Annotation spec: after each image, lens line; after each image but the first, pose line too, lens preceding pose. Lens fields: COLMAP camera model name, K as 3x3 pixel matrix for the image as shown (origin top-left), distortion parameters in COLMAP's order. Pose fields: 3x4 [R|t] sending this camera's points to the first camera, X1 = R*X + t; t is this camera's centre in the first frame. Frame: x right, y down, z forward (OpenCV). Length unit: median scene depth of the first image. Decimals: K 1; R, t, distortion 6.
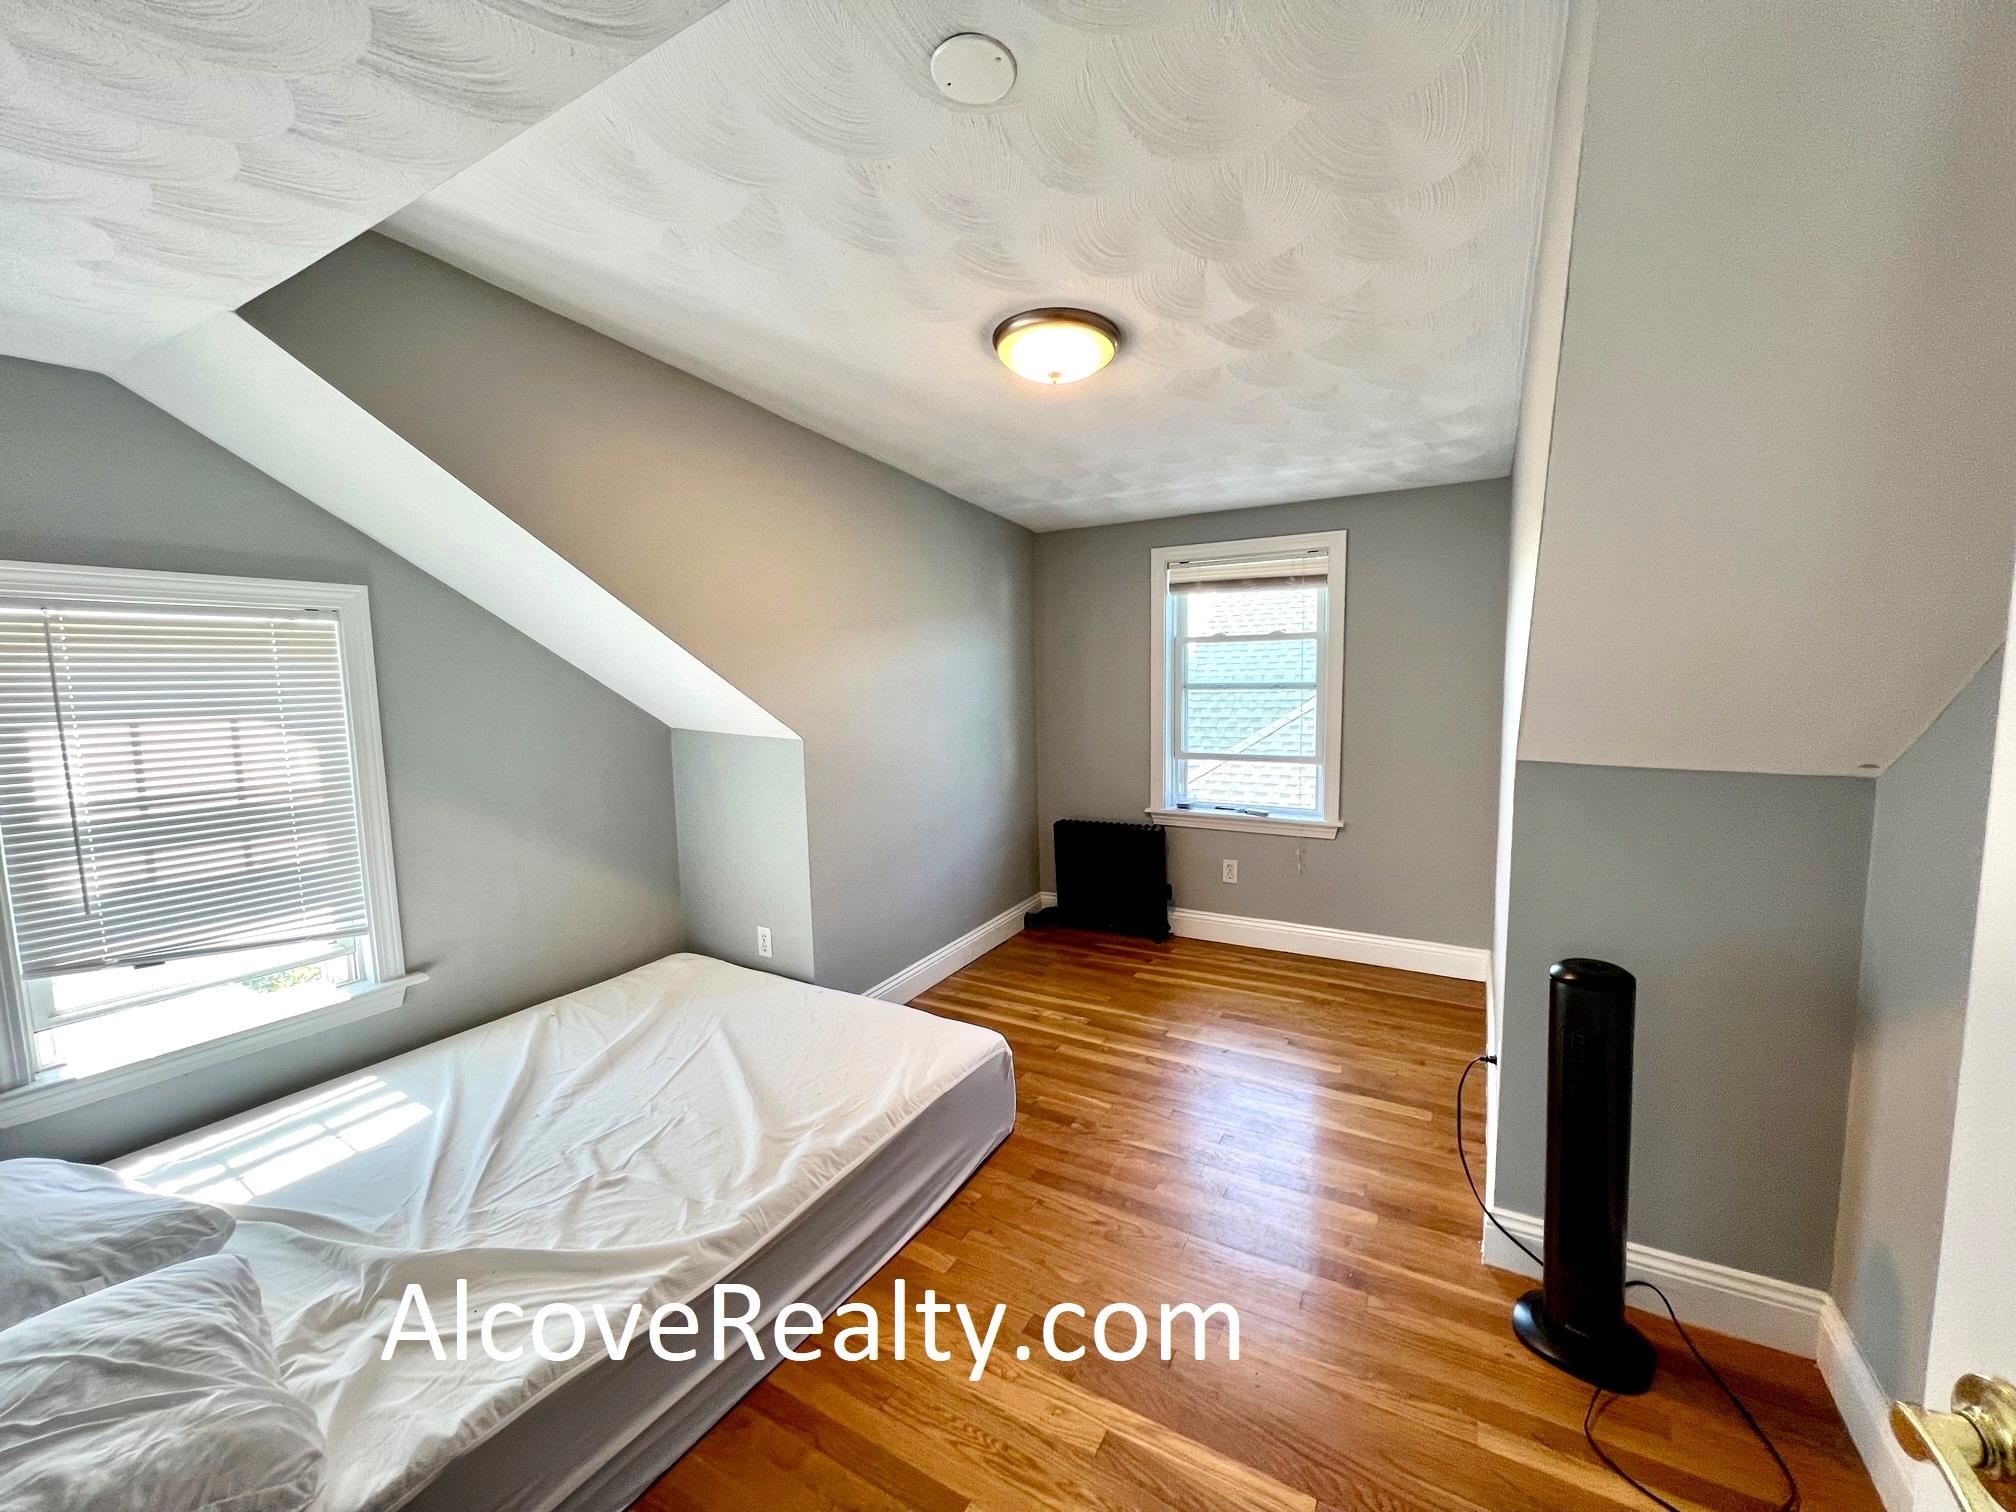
lens RADIAL K [[810.3, 0, 1007.1], [0, 810.3, 756.9], [0, 0, 1]] dist [0.004005, 0.000106]
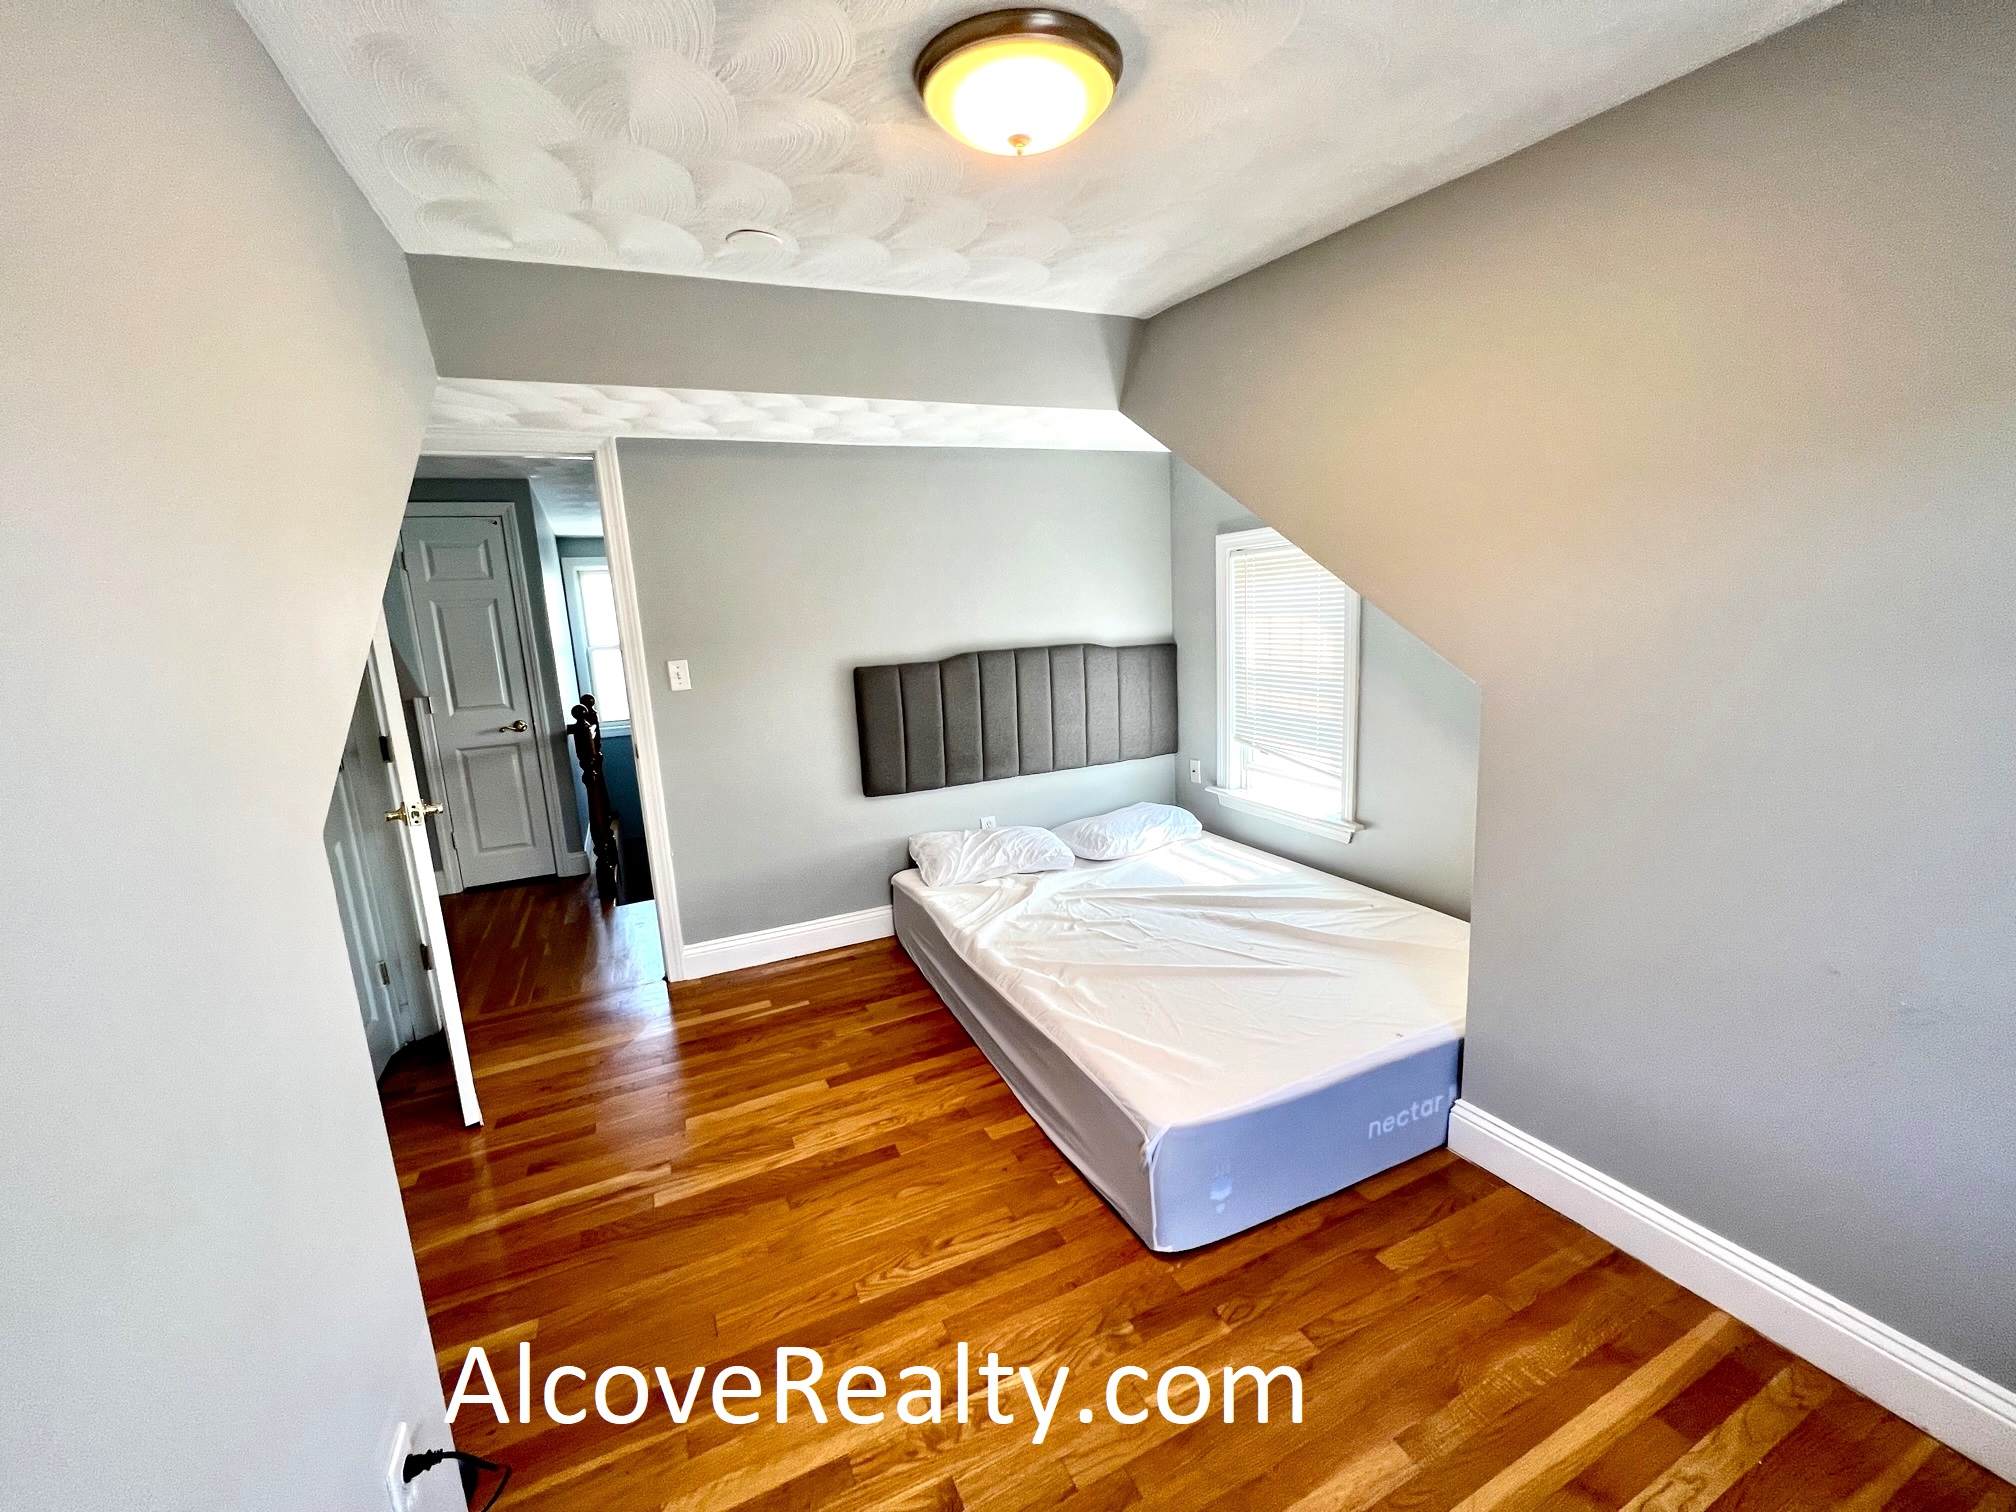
lens RADIAL K [[810.3, 0, 1006.2], [0, 810.3, 762.2], [0, 0, 1]] dist [0.004005, 0.000106]
pose [[-0.574092, 0.199052, -0.794227, 0.689753], [-0.012250, 0.967804, 0.251408, -0.167980], [0.818699, 0.154061, -0.553170, 1.490836]]
